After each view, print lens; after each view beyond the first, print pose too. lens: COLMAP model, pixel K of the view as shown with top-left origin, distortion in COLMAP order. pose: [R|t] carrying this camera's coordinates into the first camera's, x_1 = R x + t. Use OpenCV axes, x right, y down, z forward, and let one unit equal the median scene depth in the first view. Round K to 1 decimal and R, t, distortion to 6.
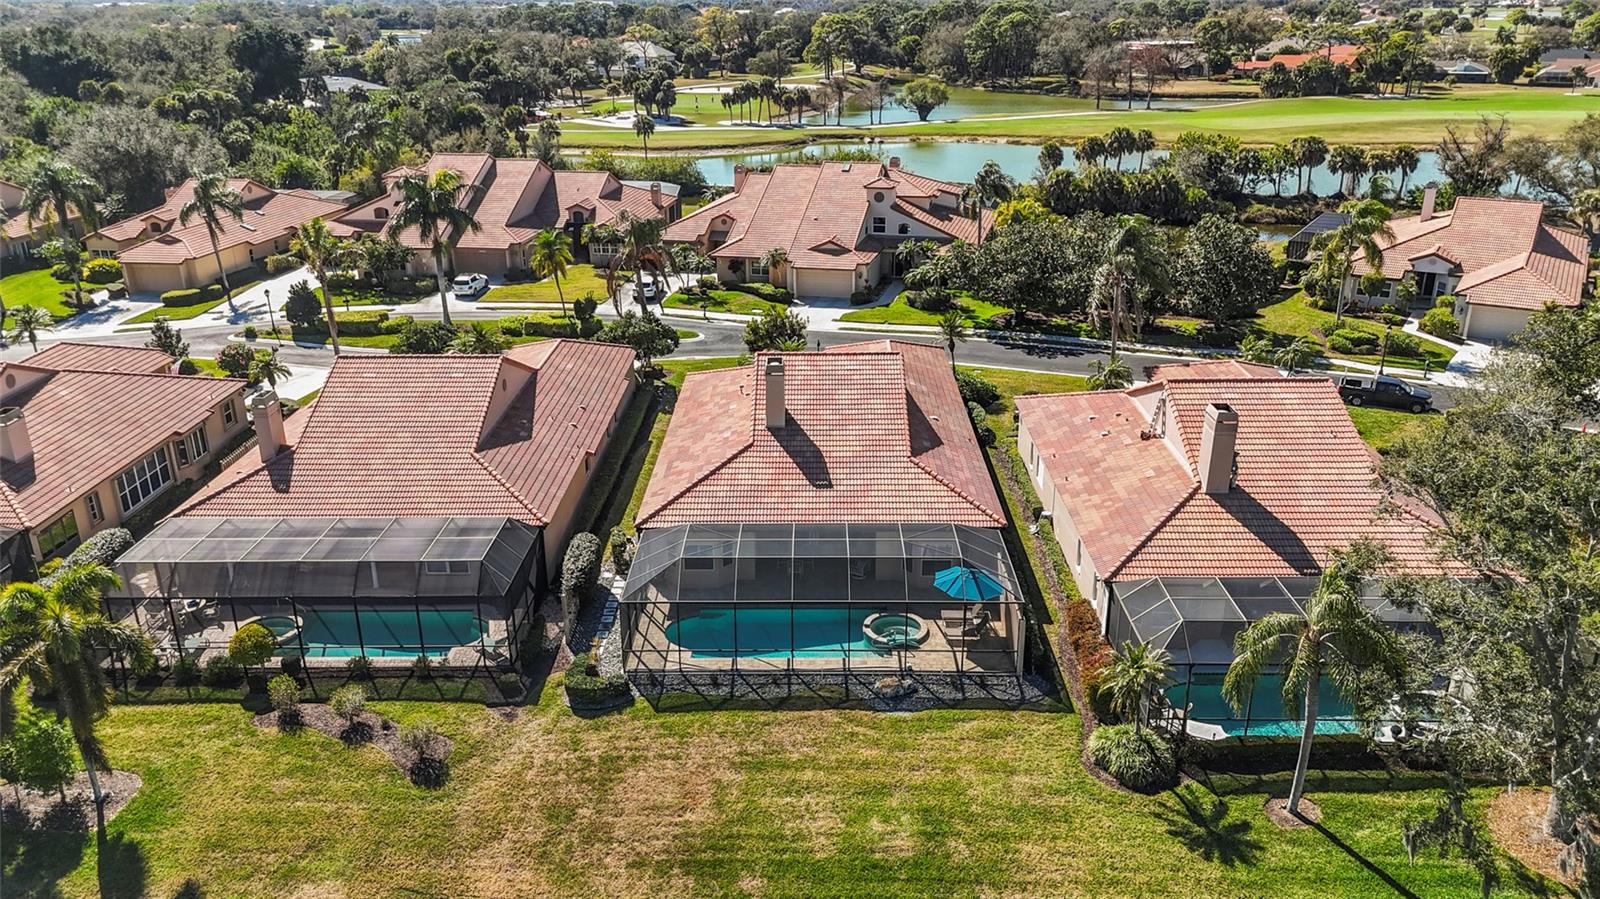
lens RADIAL K [[1171.6, 0, 794.0], [0, 1171.6, 447.7], [0, 0, 1]] dist [0.082350, -0.080503]
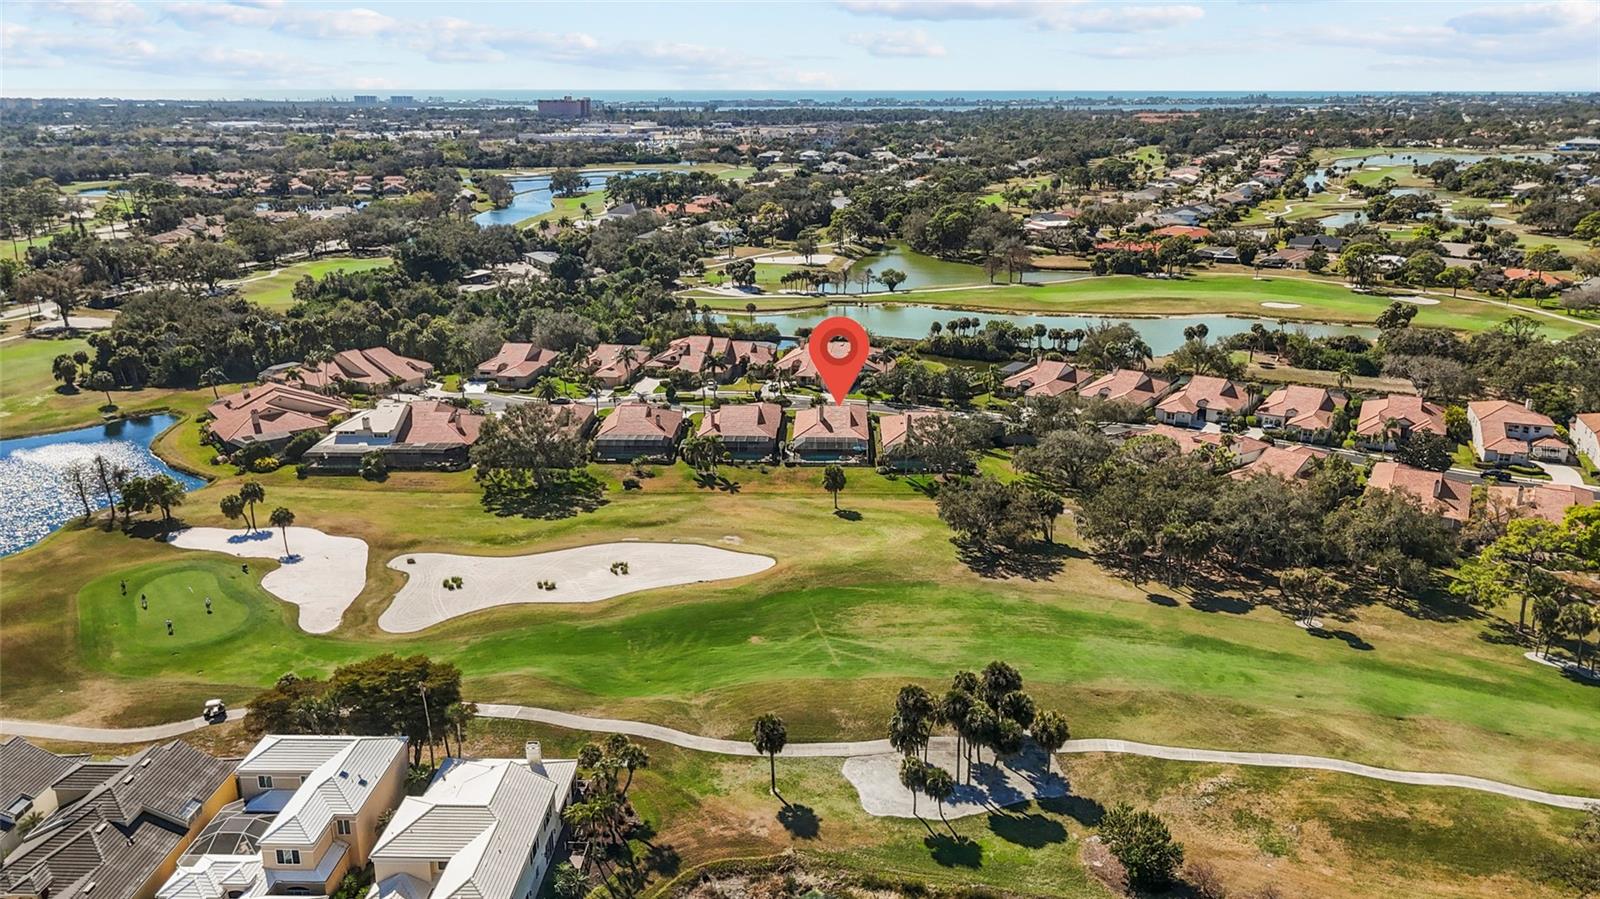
lens RADIAL K [[1171.6, 0, 794.0], [0, 1171.6, 447.7], [0, 0, 1]] dist [0.082350, -0.080503]
pose [[0.999845, 0.011237, -0.013558, -0.037156], [-0.012139, 0.997584, -0.068403, 0.250148], [0.012756, 0.068557, 0.997566, -2.210267]]
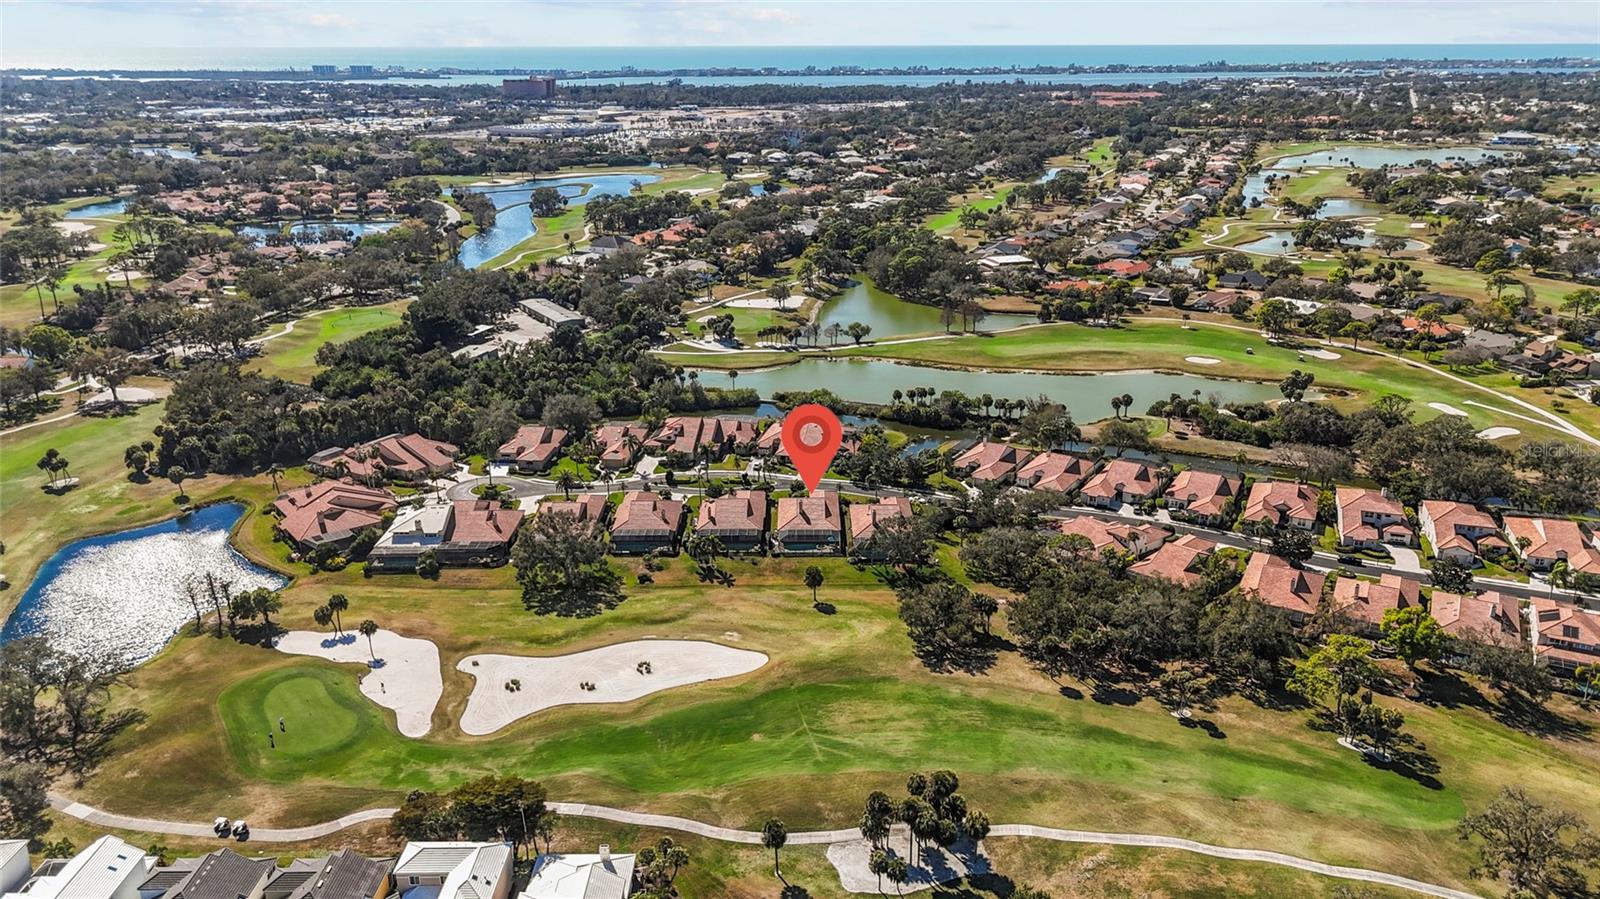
lens RADIAL K [[1171.6, 0, 794.0], [0, 1171.6, 447.7], [0, 0, 1]] dist [0.082350, -0.080503]
pose [[0.999893, -0.000339, 0.014631, -0.078592], [0.000848, 0.999396, -0.034738, -0.081279], [-0.014611, 0.034746, 0.999289, -2.766581]]
